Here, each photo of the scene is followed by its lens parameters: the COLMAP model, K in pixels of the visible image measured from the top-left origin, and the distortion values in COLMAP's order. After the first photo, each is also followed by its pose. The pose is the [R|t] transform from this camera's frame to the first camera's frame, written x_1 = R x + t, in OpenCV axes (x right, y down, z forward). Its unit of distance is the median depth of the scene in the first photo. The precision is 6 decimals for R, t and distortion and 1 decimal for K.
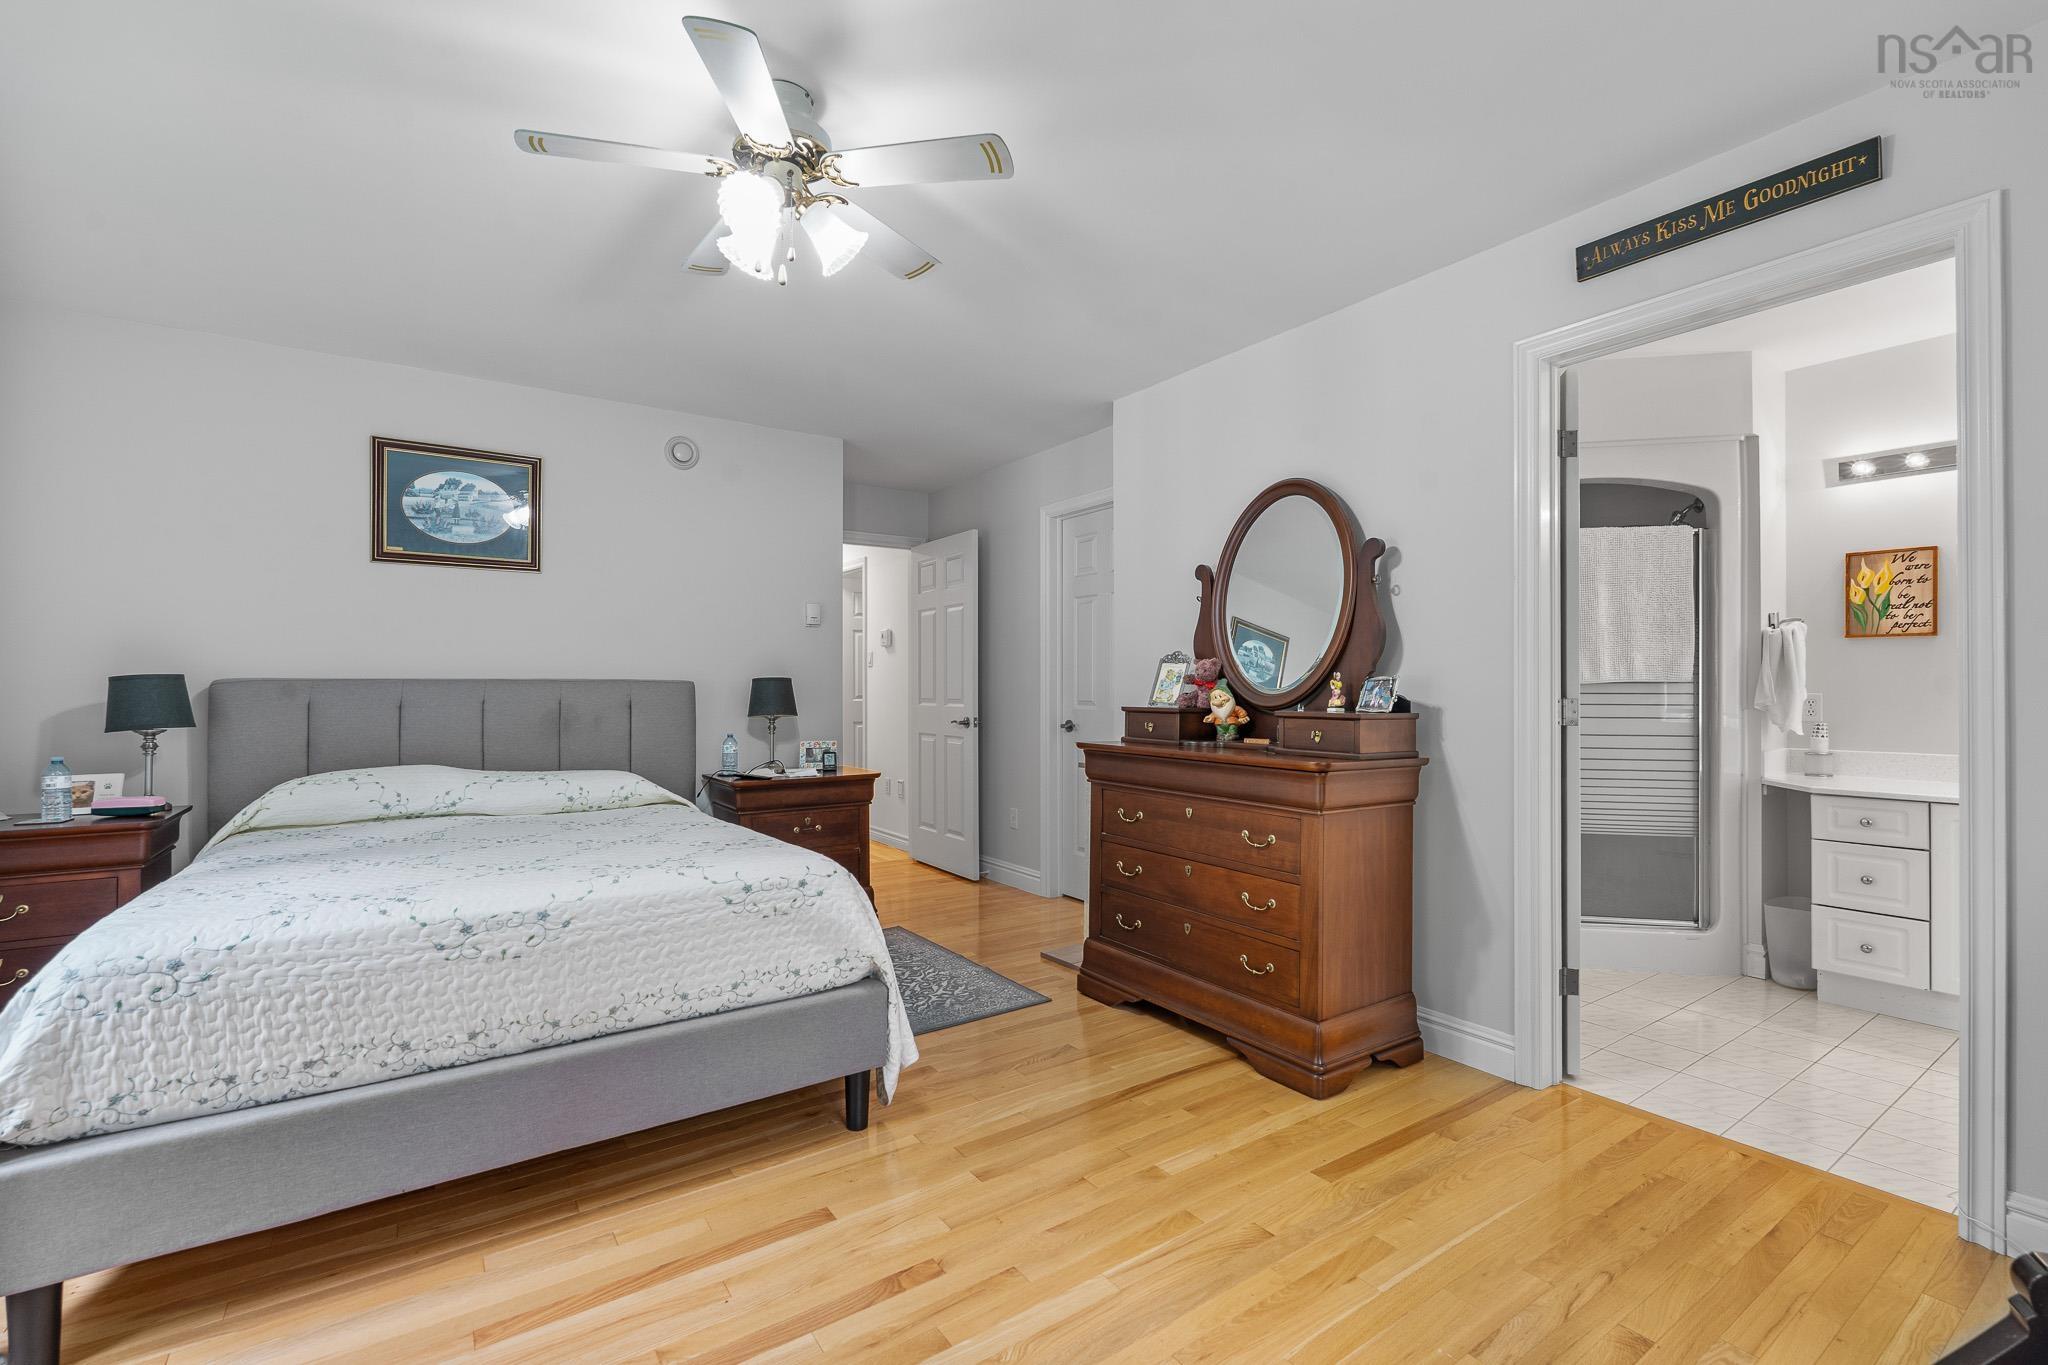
lens RADIAL K [[899.8, 0, 1024.9], [0, 899.8, 679.2], [0, 0, 1]] dist [-0.007197, -0.000053]
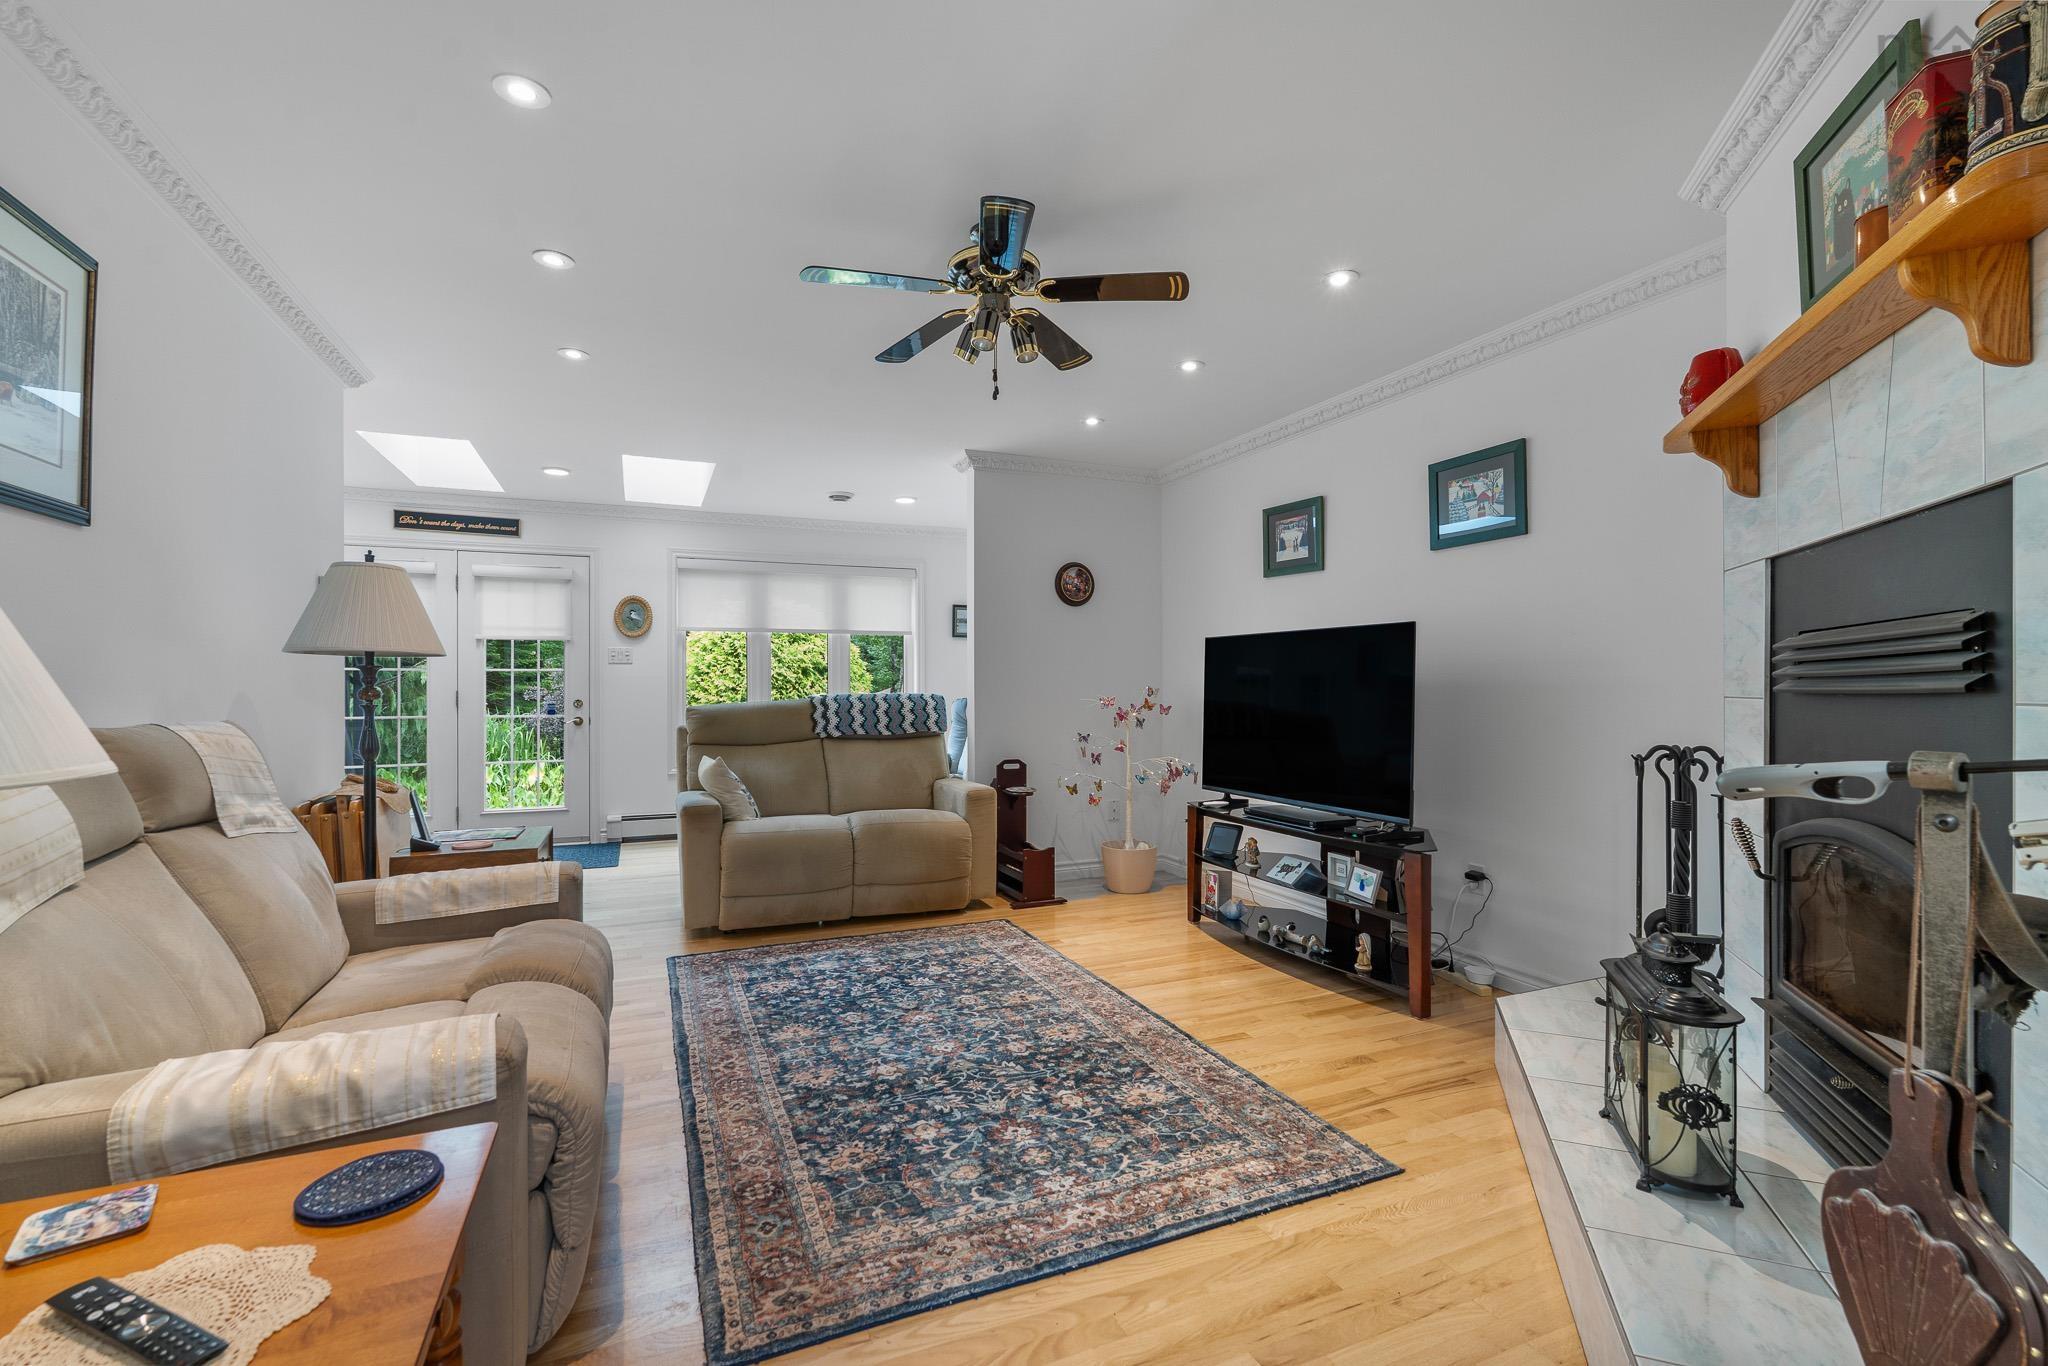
lens RADIAL K [[899.8, 0, 1035.3], [0, 899.8, 683.6], [0, 0, 1]] dist [-0.007197, -0.000053]
pose [[-0.189300, 0.001234, -0.981919, 0.995636], [0.016044, 0.999870, -0.001837, 0.089559], [0.981788, -0.016102, -0.189295, 0.778555]]
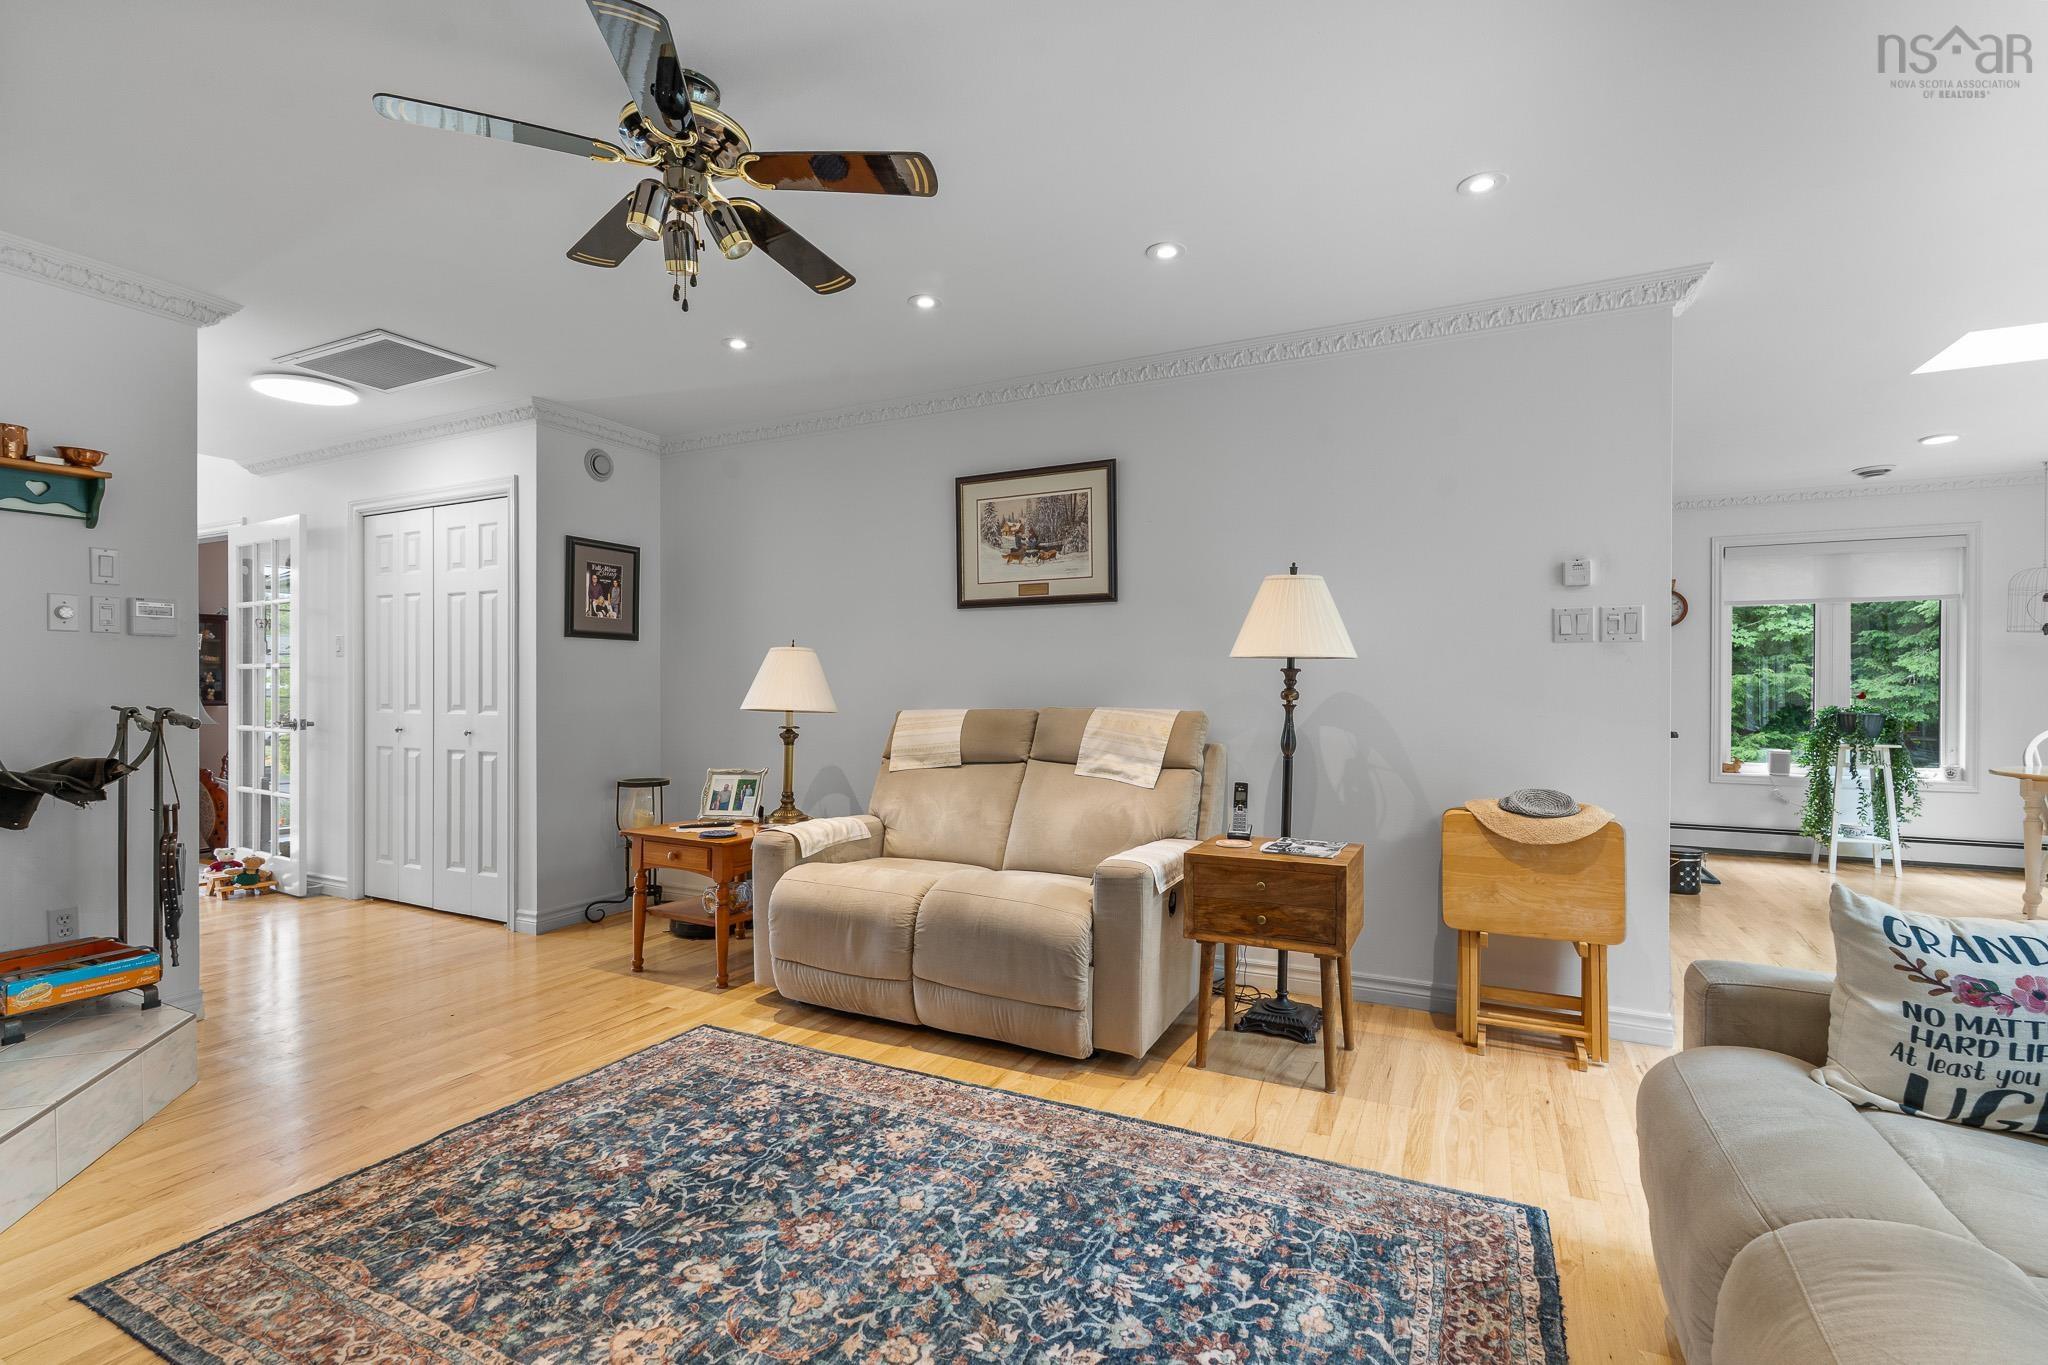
lens RADIAL K [[899.8, 0, 1037.9], [0, 899.8, 691.1], [0, 0, 1]] dist [-0.007197, -0.000053]
pose [[-0.493718, -0.003349, 0.869616, -1.192635], [-0.013123, 0.999907, -0.003600, 0.091943], [-0.869523, -0.013190, -0.493716, 0.634163]]
